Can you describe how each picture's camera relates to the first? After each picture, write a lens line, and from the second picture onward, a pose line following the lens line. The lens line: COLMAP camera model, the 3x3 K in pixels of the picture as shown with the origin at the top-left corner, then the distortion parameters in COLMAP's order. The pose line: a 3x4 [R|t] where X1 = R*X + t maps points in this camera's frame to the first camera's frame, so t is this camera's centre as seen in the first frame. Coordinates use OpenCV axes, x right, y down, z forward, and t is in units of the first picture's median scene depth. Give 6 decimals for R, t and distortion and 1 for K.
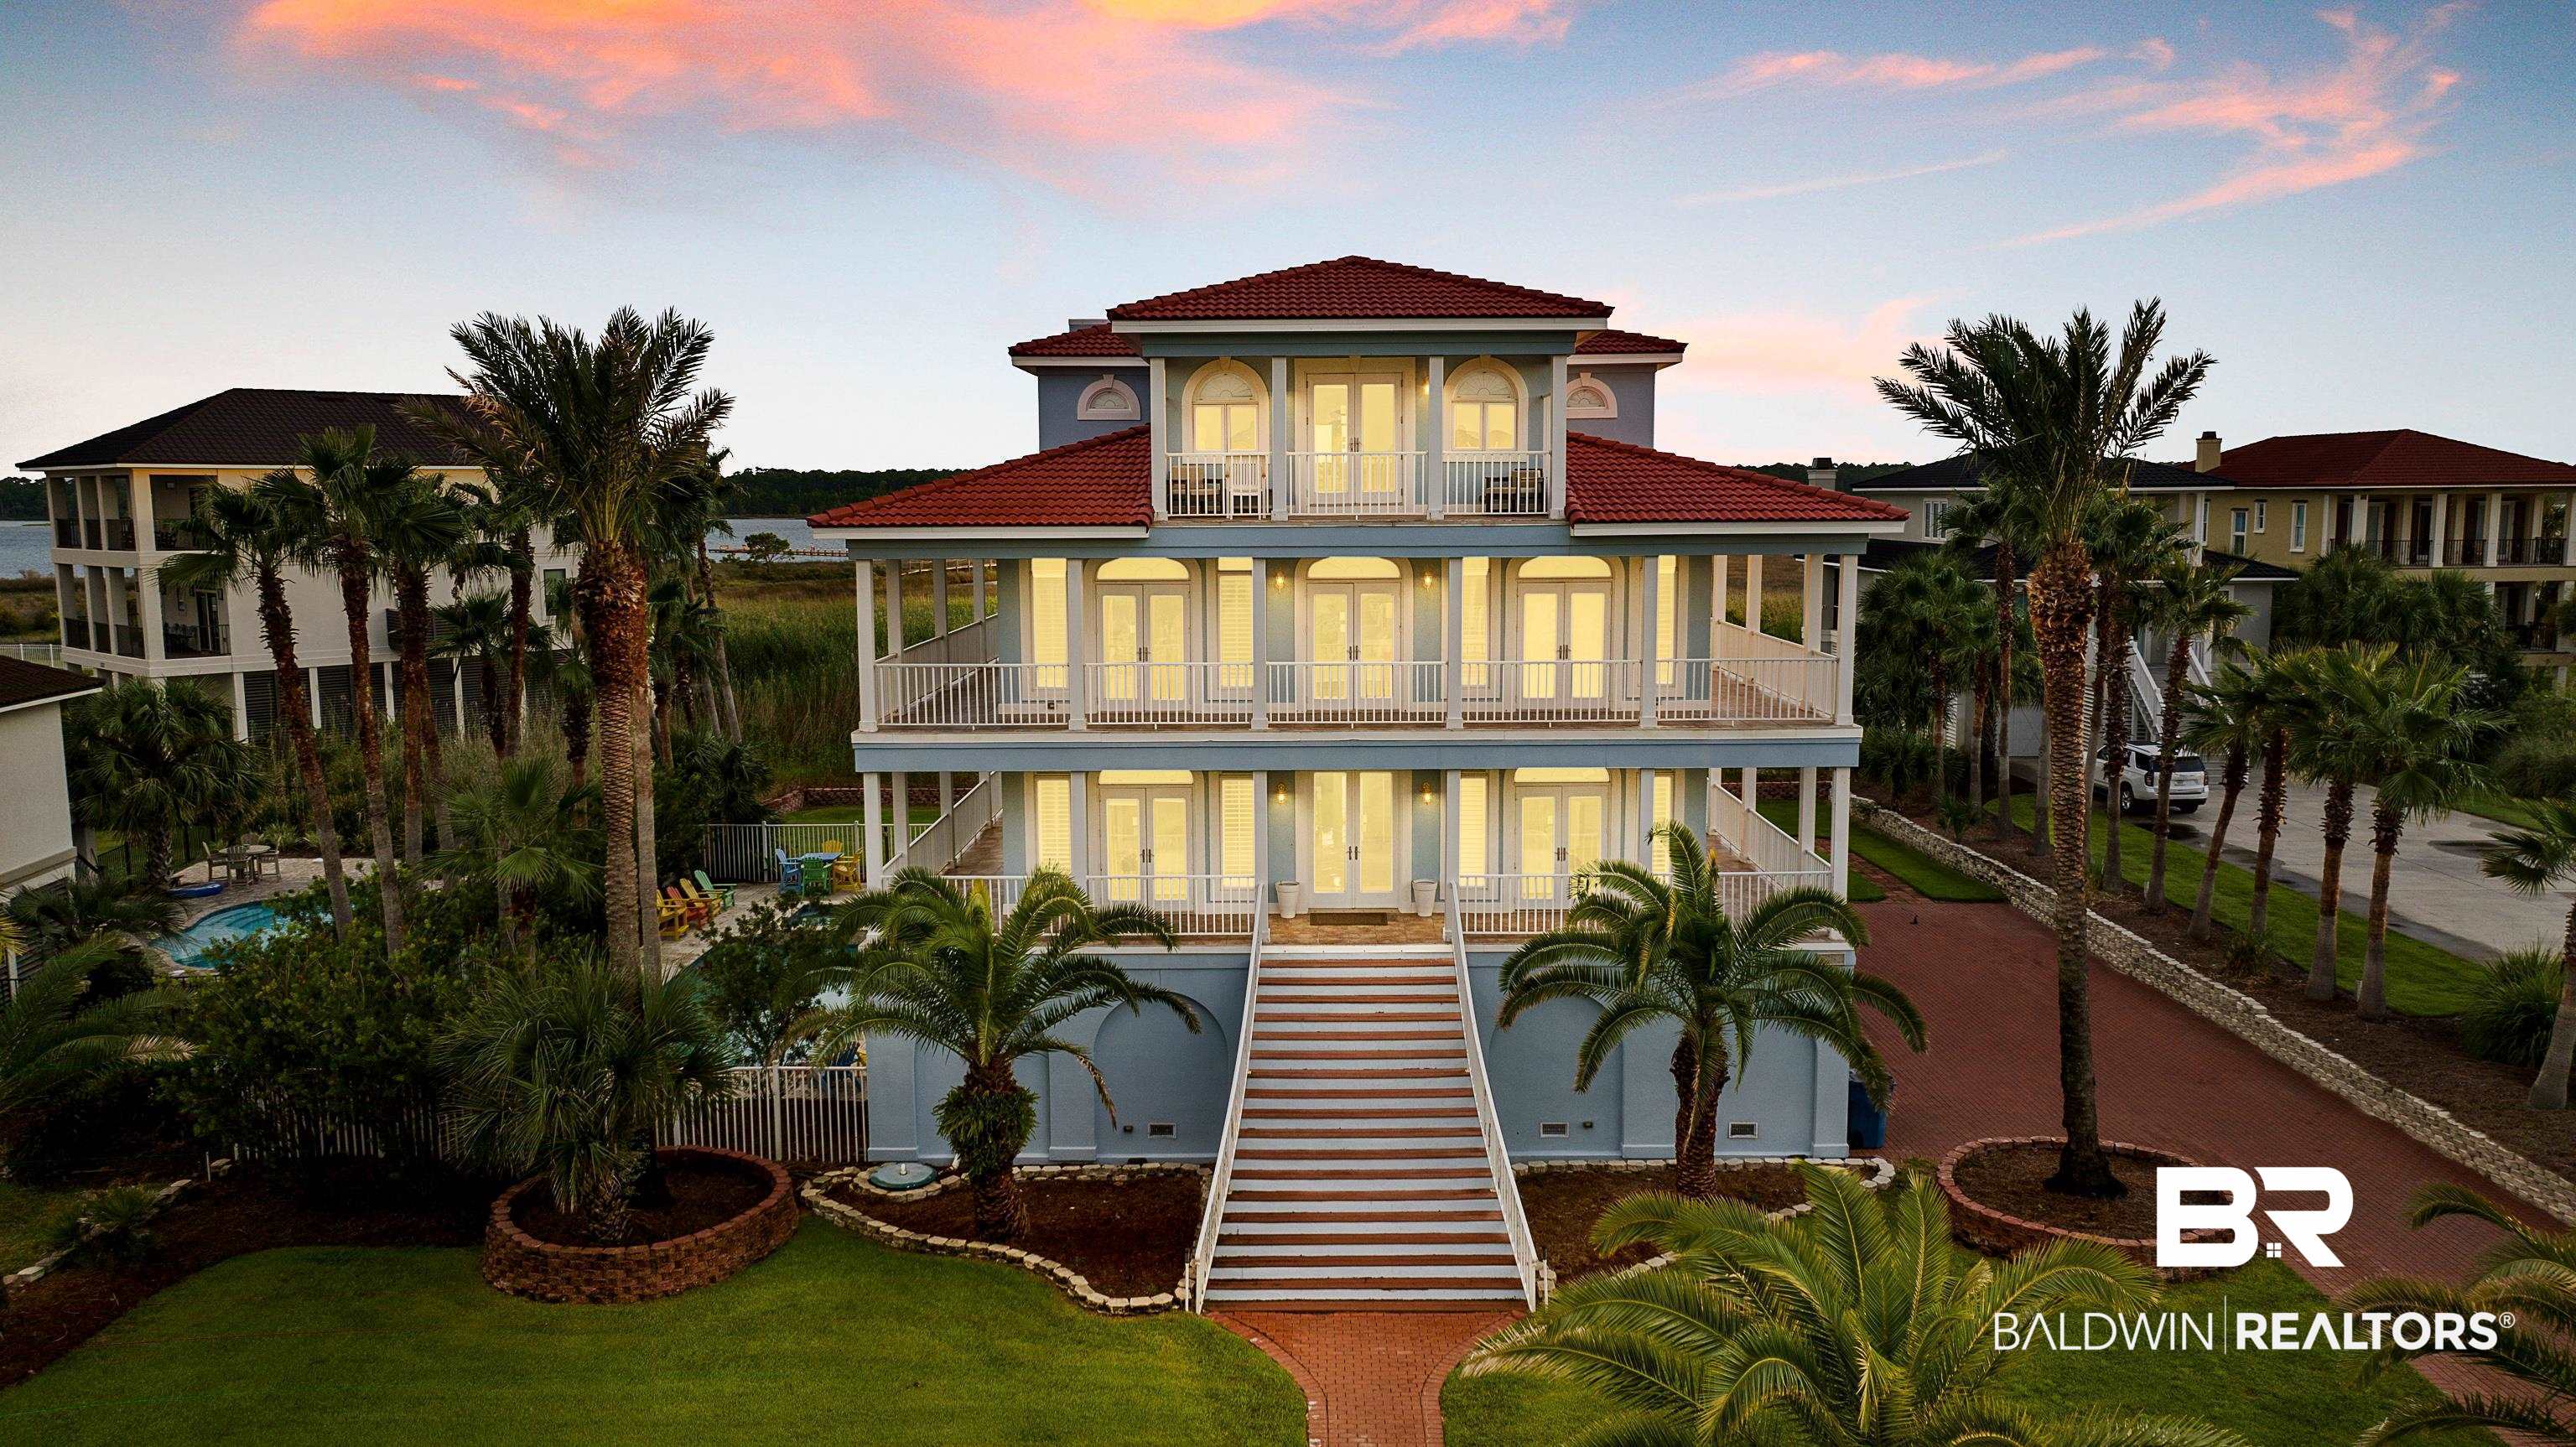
lens RADIAL K [[1773.1, 0, 1288.5], [0, 1773.1, 718.3], [0, 0, 1]] dist [0.013636, 0.001398]
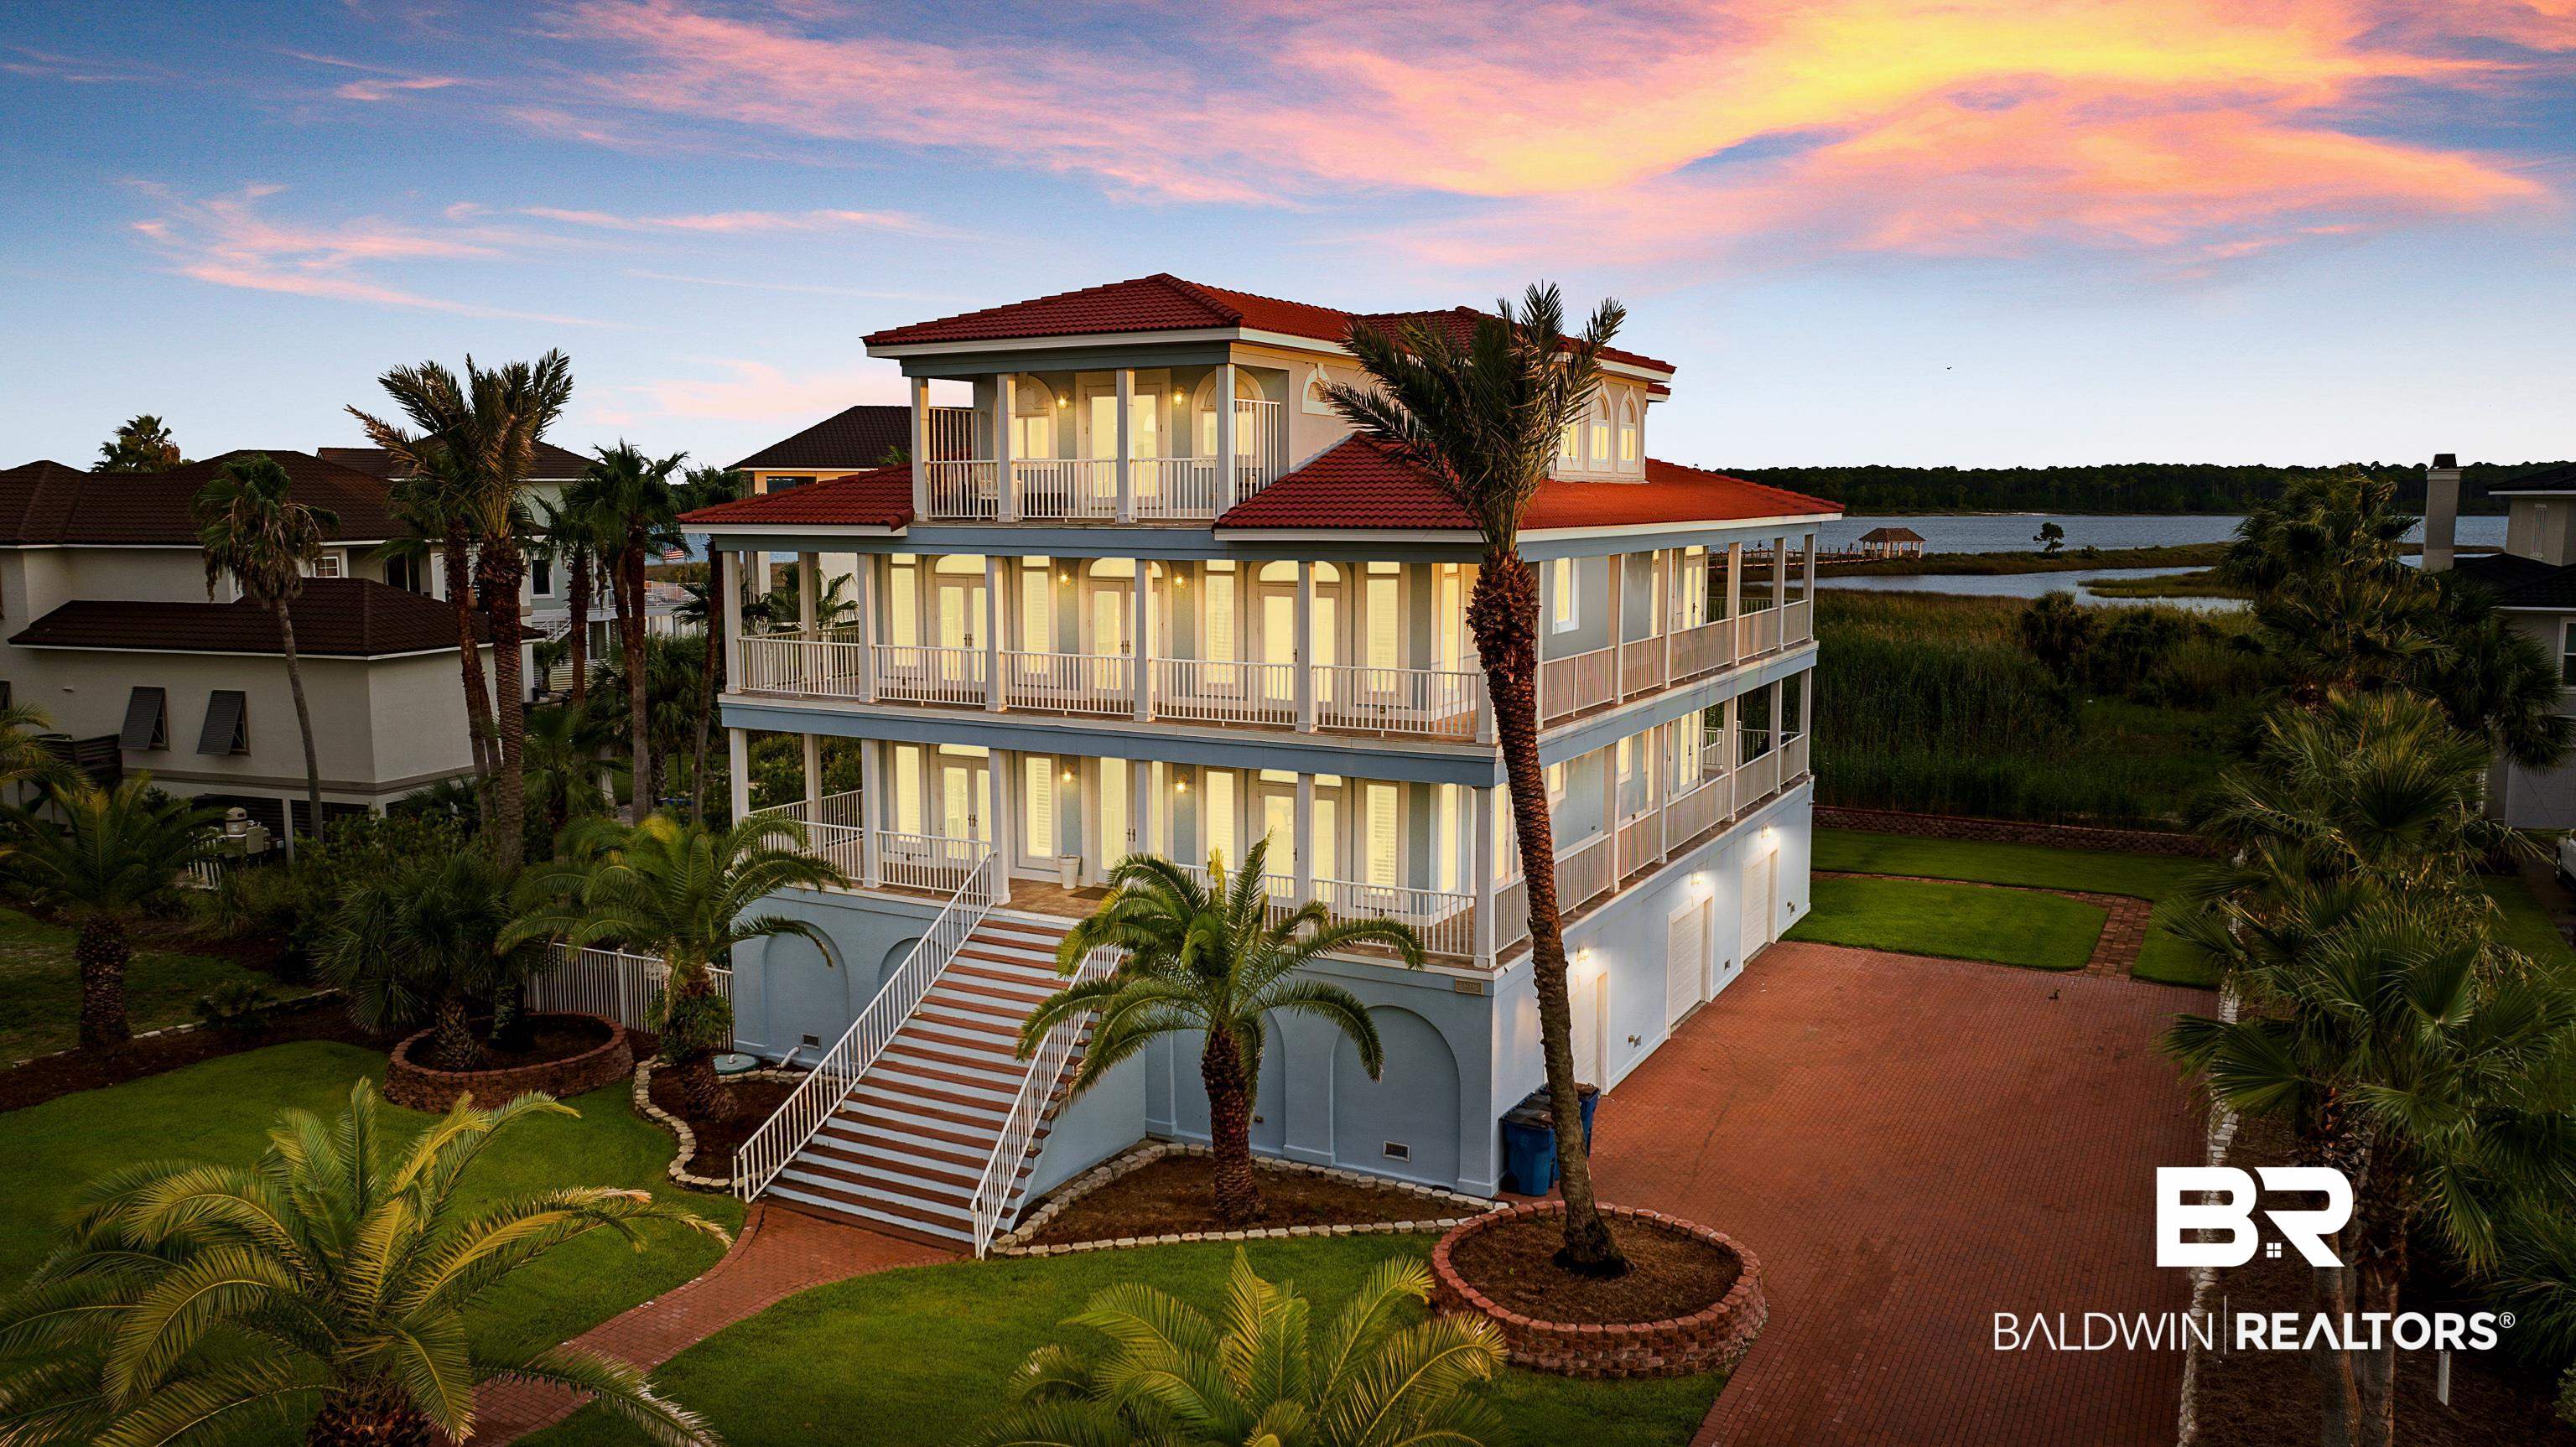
lens RADIAL K [[1773.1, 0, 1280.0], [0, 1773.1, 729.1], [0, 0, 1]] dist [0.013636, 0.001398]
pose [[0.882107, 0.062113, -0.466937, 0.623780], [-0.061361, 0.997974, 0.016835, -0.011436], [0.467036, 0.013801, 0.884131, 0.103139]]
